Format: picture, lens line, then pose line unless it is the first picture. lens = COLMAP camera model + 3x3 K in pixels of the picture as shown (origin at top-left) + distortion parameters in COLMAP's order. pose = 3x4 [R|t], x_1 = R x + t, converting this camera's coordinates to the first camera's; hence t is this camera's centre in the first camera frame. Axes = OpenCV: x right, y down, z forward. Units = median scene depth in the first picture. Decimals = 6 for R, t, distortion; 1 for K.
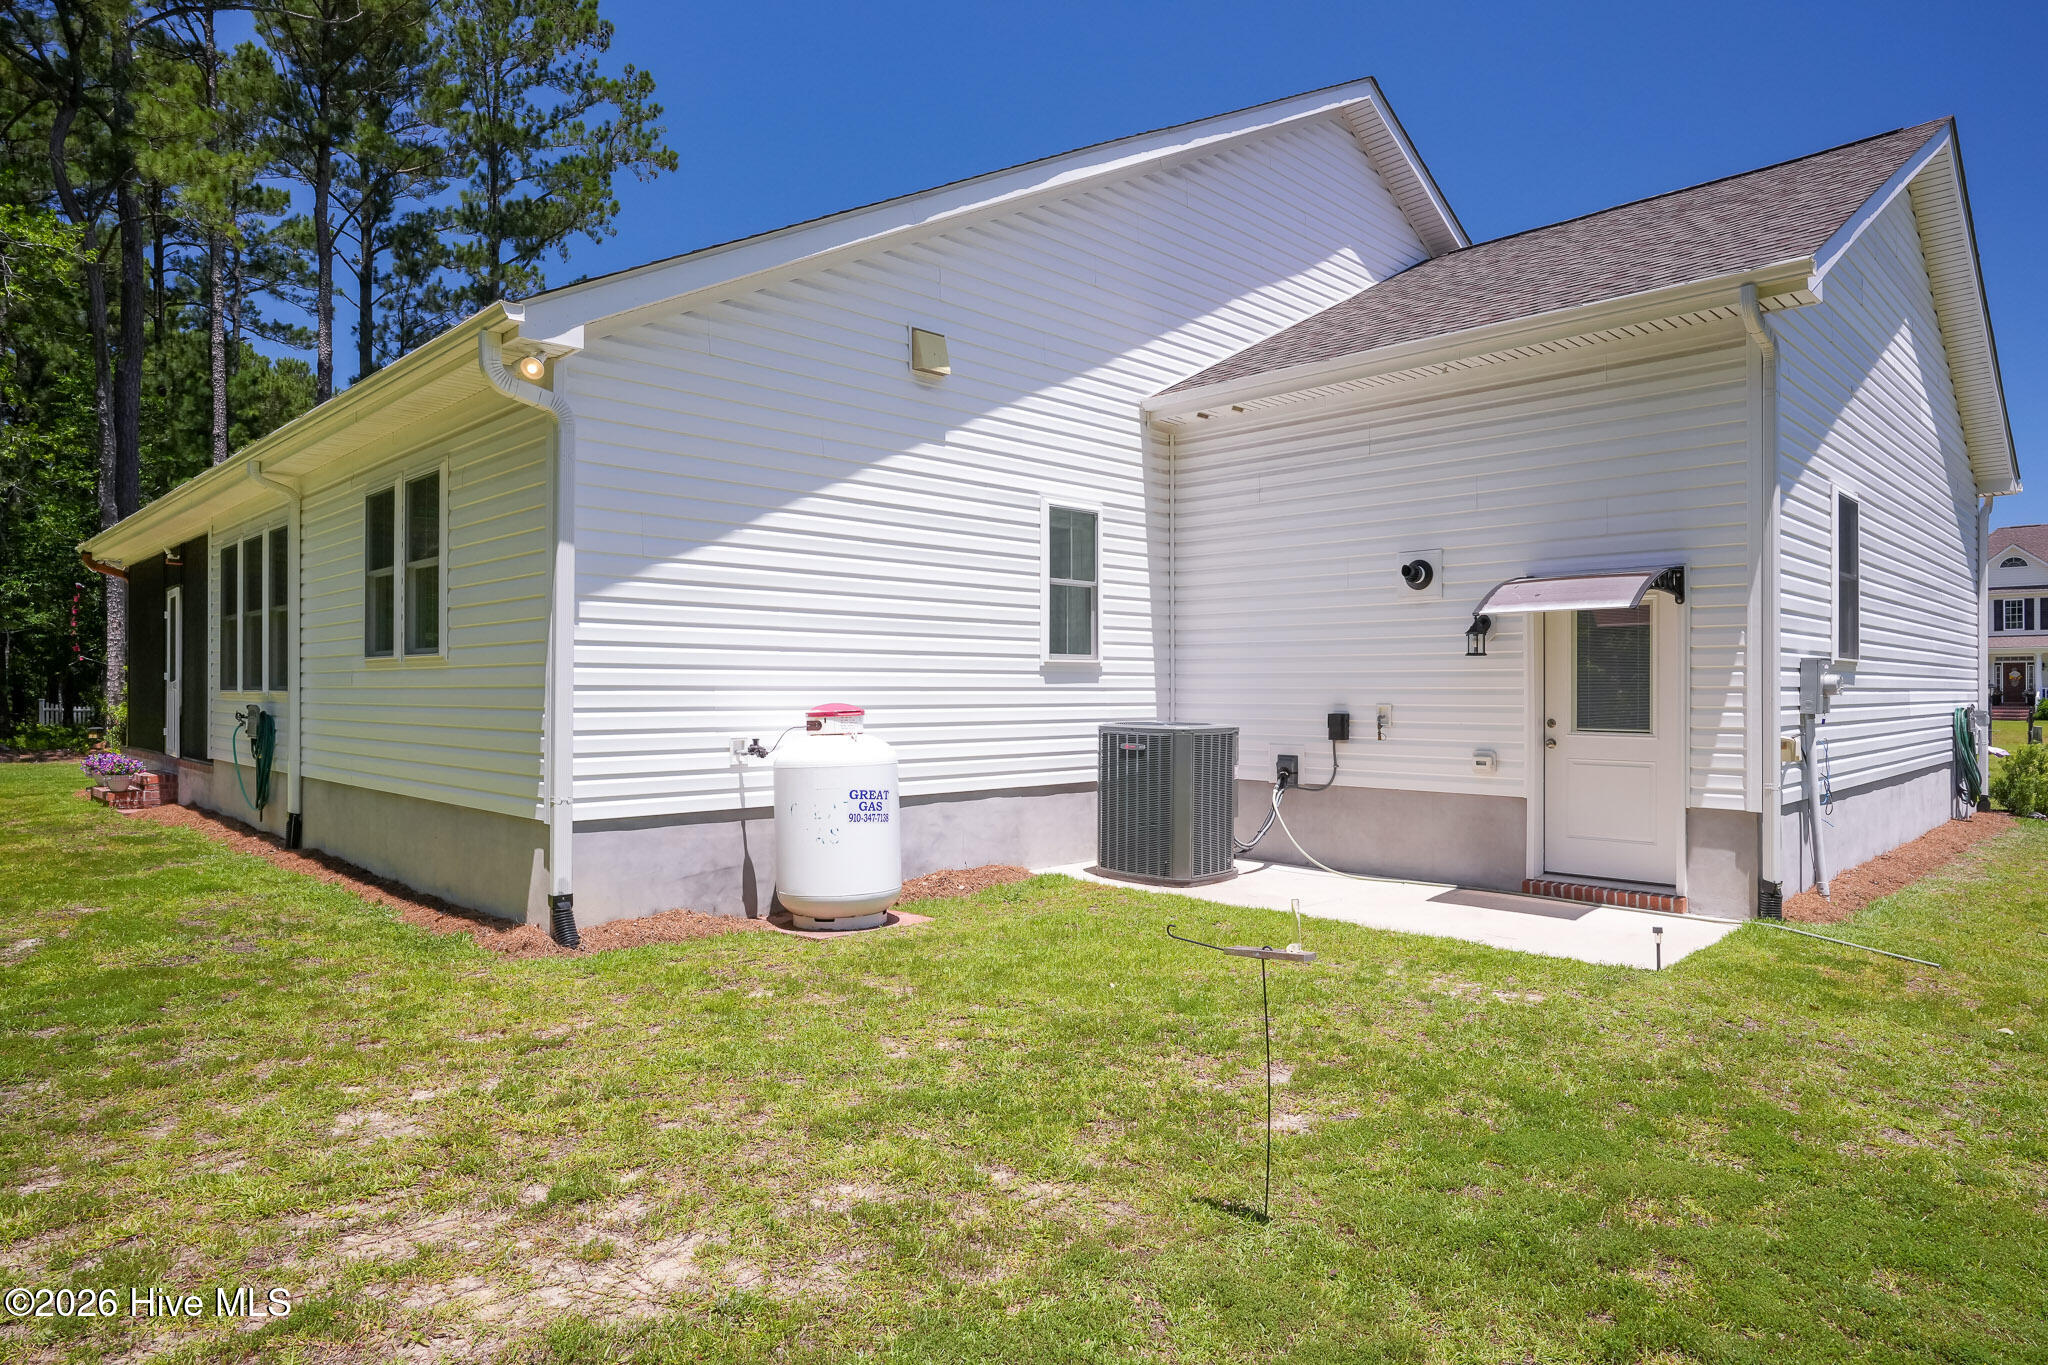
lens RADIAL K [[1208.7, 0, 1024.0], [0, 1208.7, 682.5], [0, 0, 1]] dist [-0.001577, 0.000515]
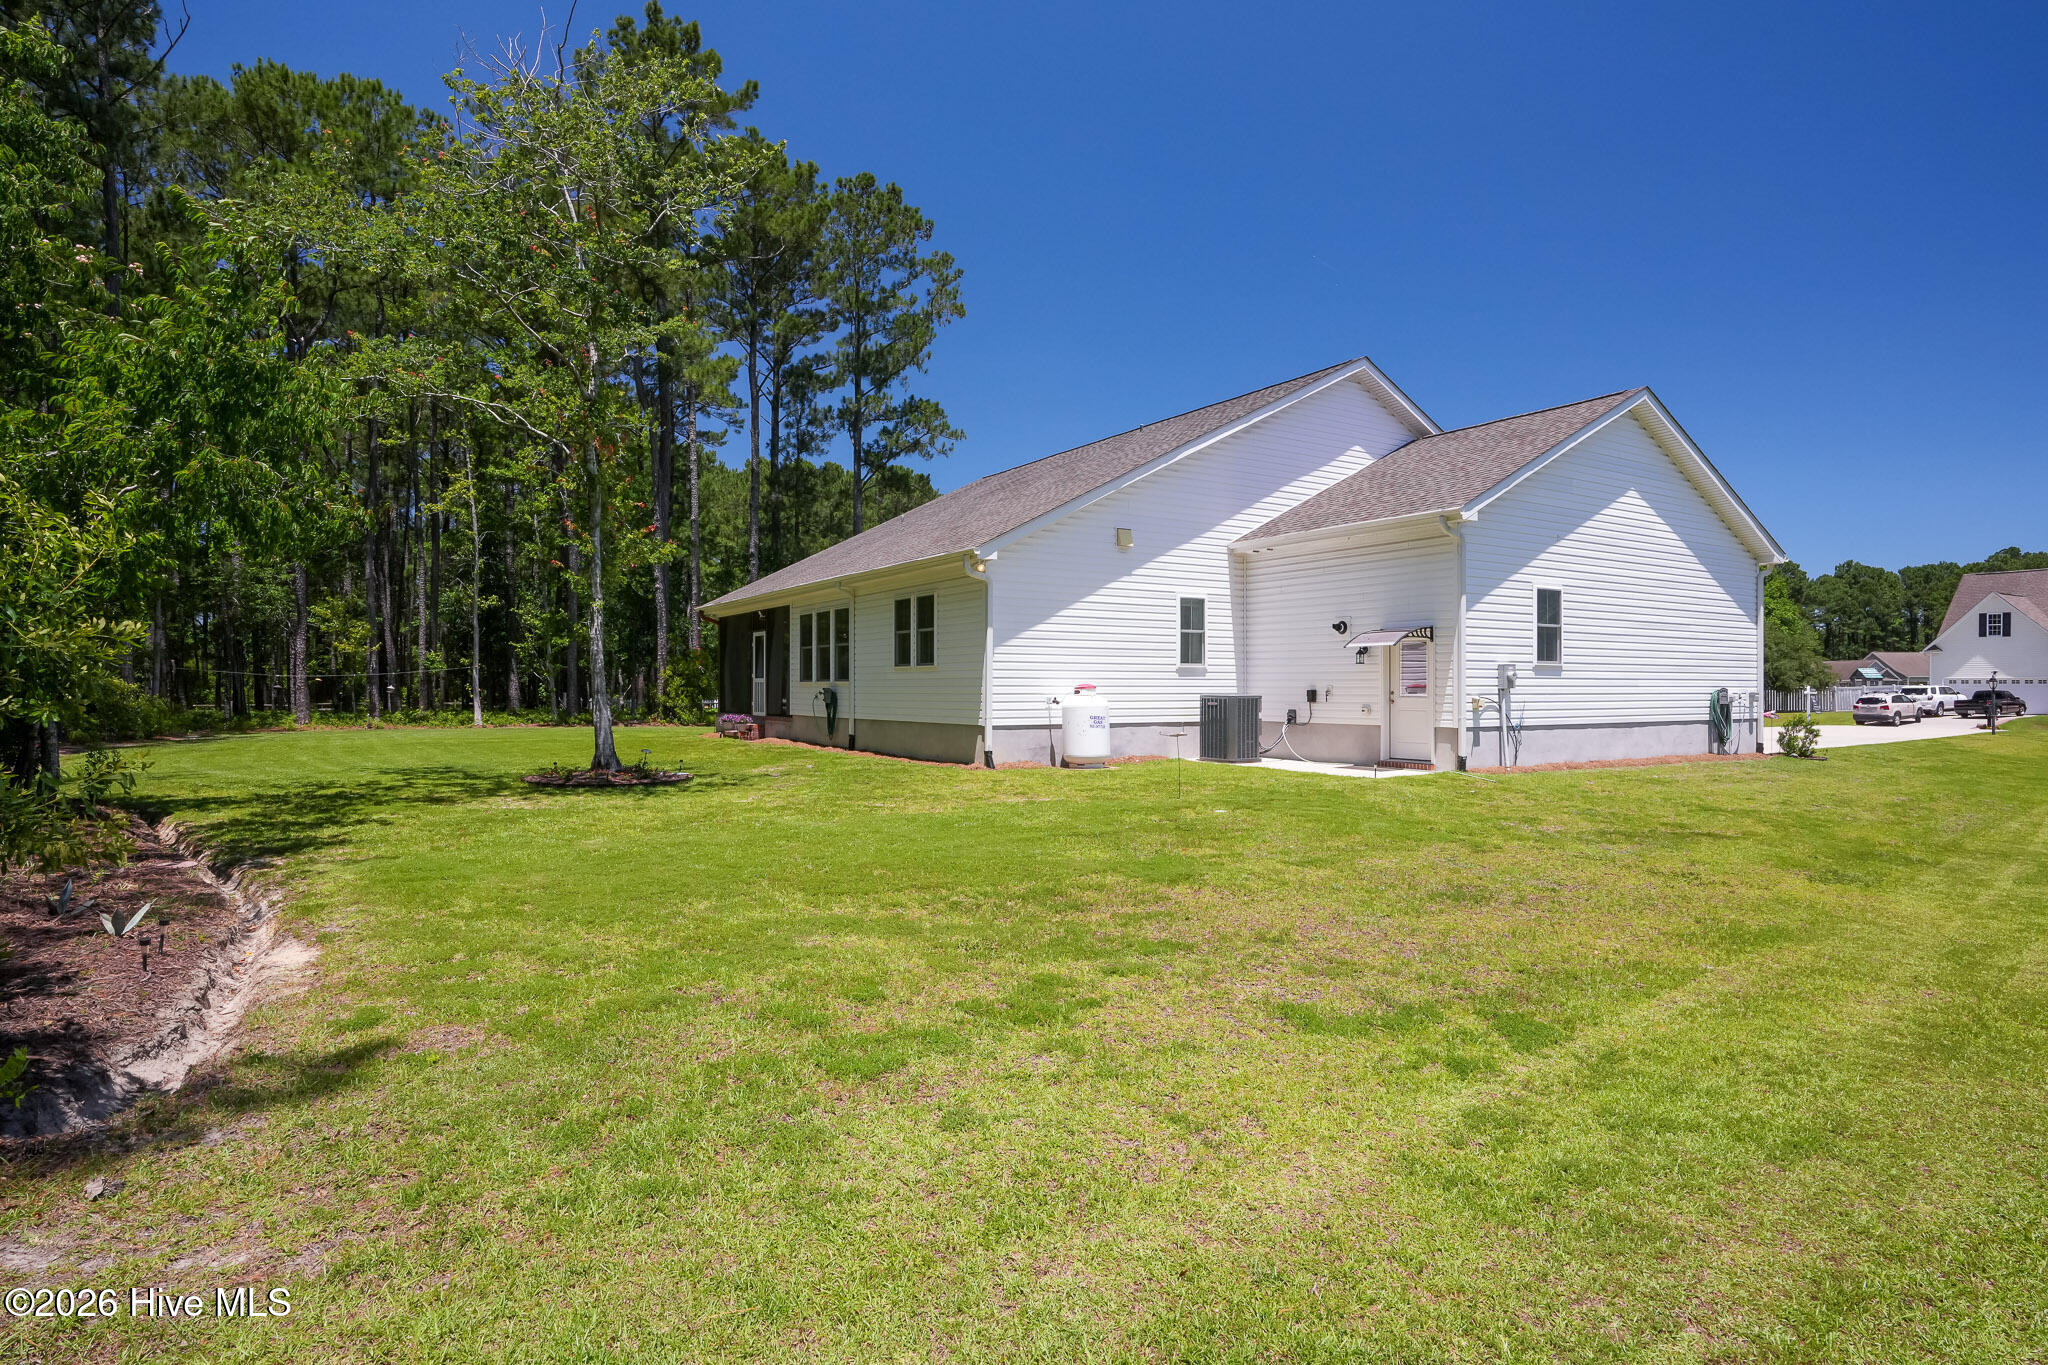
lens RADIAL K [[1115.7, 0, 1022.6], [0, 1115.7, 718.9], [0, 0, 1]] dist [-0.021243, 0.000418]
pose [[0.976429, 0.005442, -0.215770, 0.185102], [0.001633, 0.999467, 0.032601, 0.011084], [0.215832, -0.032185, 0.975900, -1.101407]]
